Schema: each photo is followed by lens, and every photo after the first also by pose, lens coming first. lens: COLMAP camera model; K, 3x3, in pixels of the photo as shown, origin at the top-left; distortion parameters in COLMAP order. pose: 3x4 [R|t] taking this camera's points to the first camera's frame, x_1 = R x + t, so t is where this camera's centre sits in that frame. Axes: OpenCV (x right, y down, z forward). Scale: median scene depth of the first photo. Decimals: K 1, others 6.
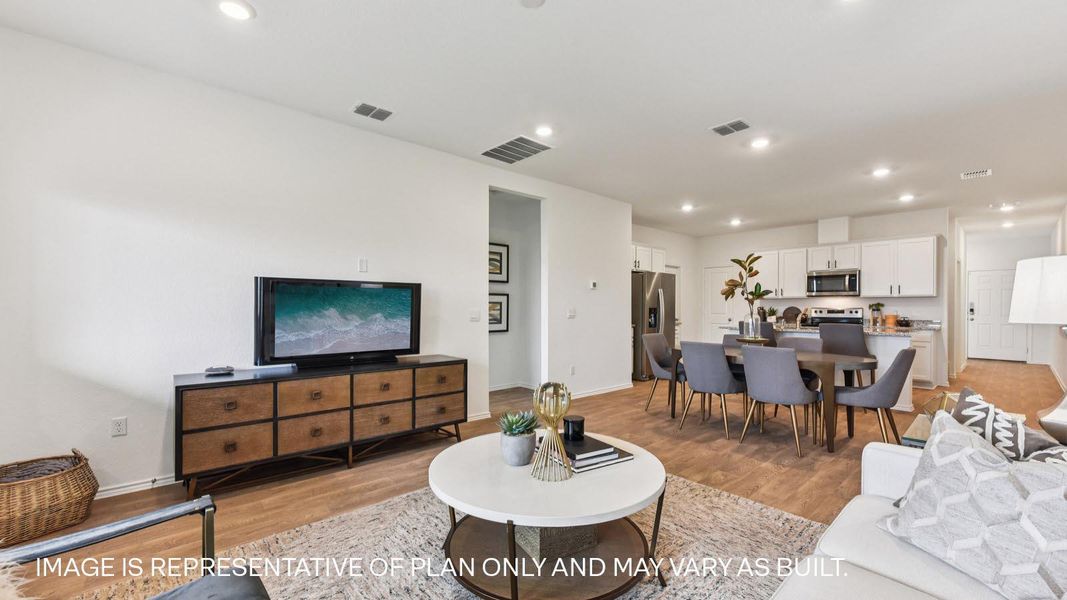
lens RADIAL K [[422.4, 0, 538.8], [0, 422.4, 309.3], [0, 0, 1]] dist [0.006620, -0.002269]
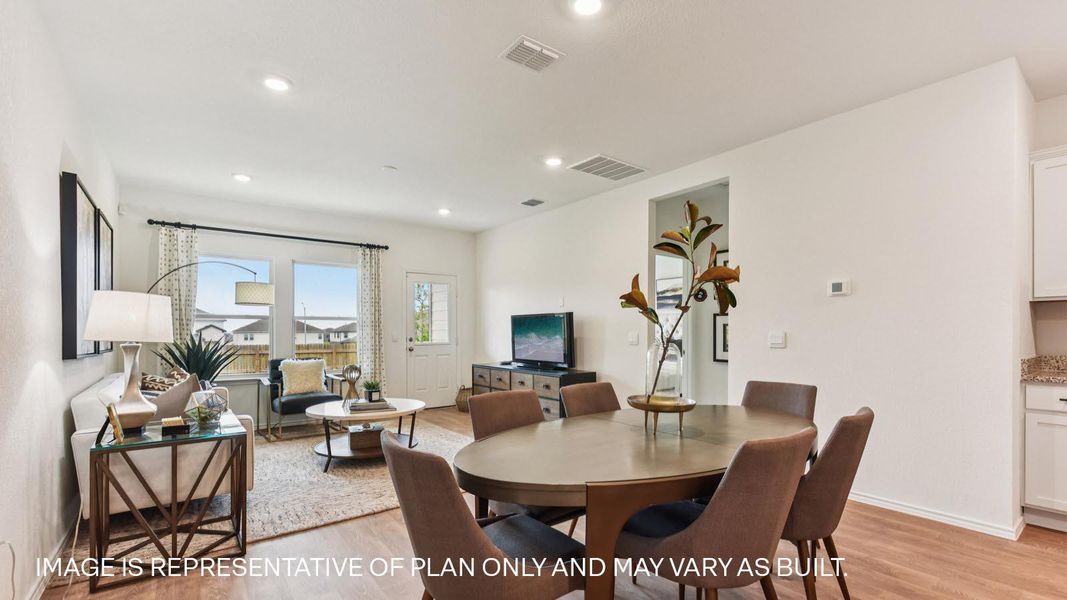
lens RADIAL K [[463.3, 0, 539.1], [0, 463.3, 333.0], [0, 0, 1]] dist [0.001637, -0.000064]
pose [[-0.076615, 0.000995, -0.997060, 0.601982], [-0.004487, 0.999989, 0.001343, 0.000184], [0.997051, 0.004577, -0.076610, 0.547906]]
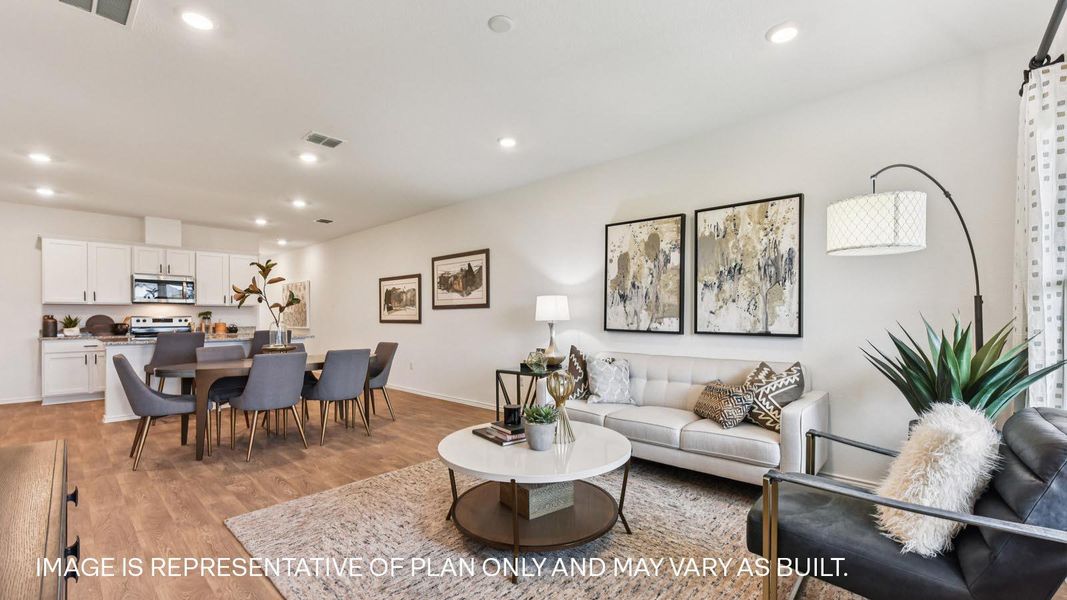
lens RADIAL K [[438.0, 0, 536.3], [0, 438.0, 317.0], [0, 0, 1]] dist [-0.001433, -0.001438]
pose [[-0.096581, -0.002624, 0.995322, -0.336731], [0.006977, 0.999970, 0.003314, 0.000908], [-0.995301, 0.007264, -0.096560, 0.305311]]
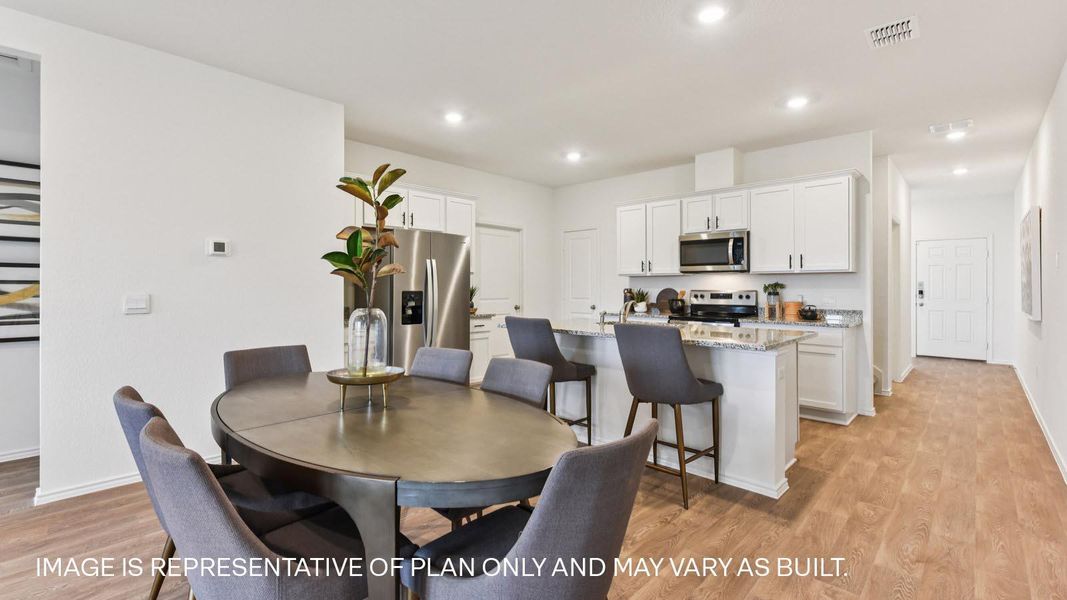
lens RADIAL K [[463.3, 0, 544.1], [0, 463.3, 285.7], [0, 0, 1]] dist [0.001637, -0.000064]
pose [[0.995635, -0.000217, 0.093337, 0.385004], [0.001035, 0.999961, -0.008716, -0.004621], [-0.093332, 0.008774, 0.995596, 0.333821]]
